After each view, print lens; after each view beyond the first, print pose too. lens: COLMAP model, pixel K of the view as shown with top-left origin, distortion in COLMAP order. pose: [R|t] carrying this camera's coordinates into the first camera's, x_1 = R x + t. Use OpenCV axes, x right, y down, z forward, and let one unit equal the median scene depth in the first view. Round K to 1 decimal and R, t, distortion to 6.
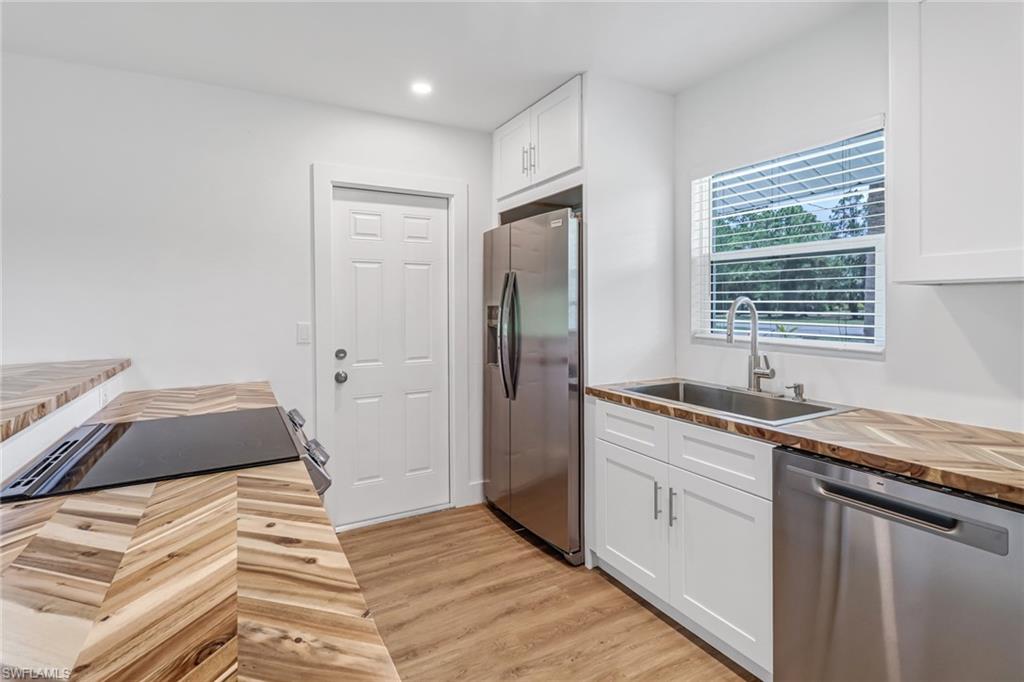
lens RADIAL K [[512.1, 0, 499.9], [0, 512.1, 308.1], [0, 0, 1]] dist [-0.005819, -0.001638]
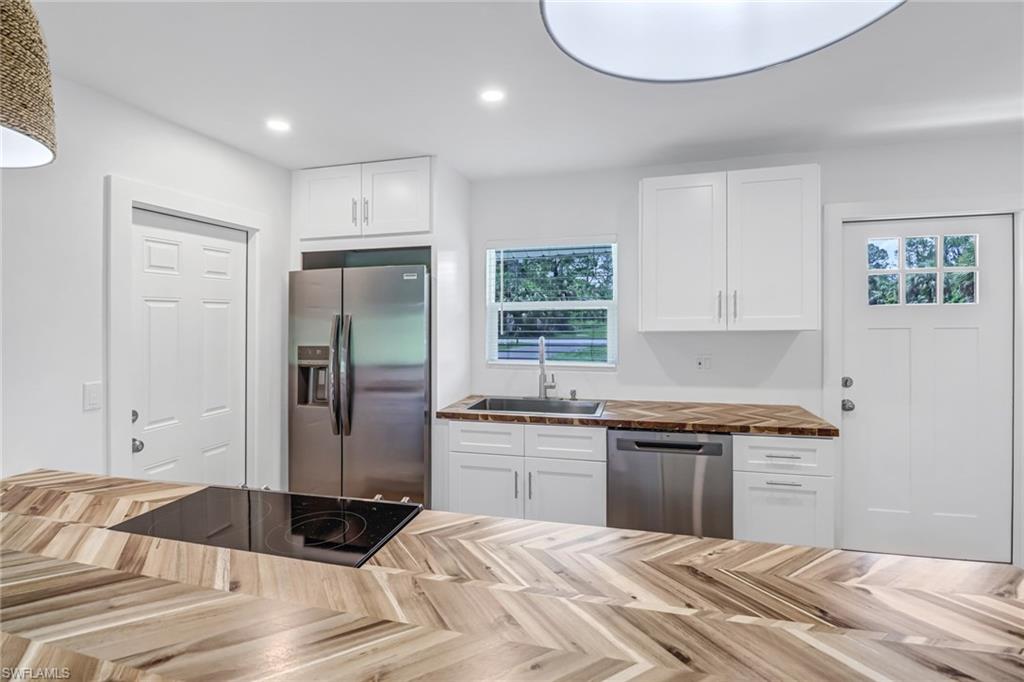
lens RADIAL K [[474.2, 0, 528.0], [0, 474.2, 320.0], [0, 0, 1]] dist [-0.004040, -0.000967]
pose [[0.690172, -0.006619, 0.723615, -0.493610], [0.016415, 0.999844, -0.006511, -0.053746], [-0.723459, 0.016372, 0.690173, 0.056833]]
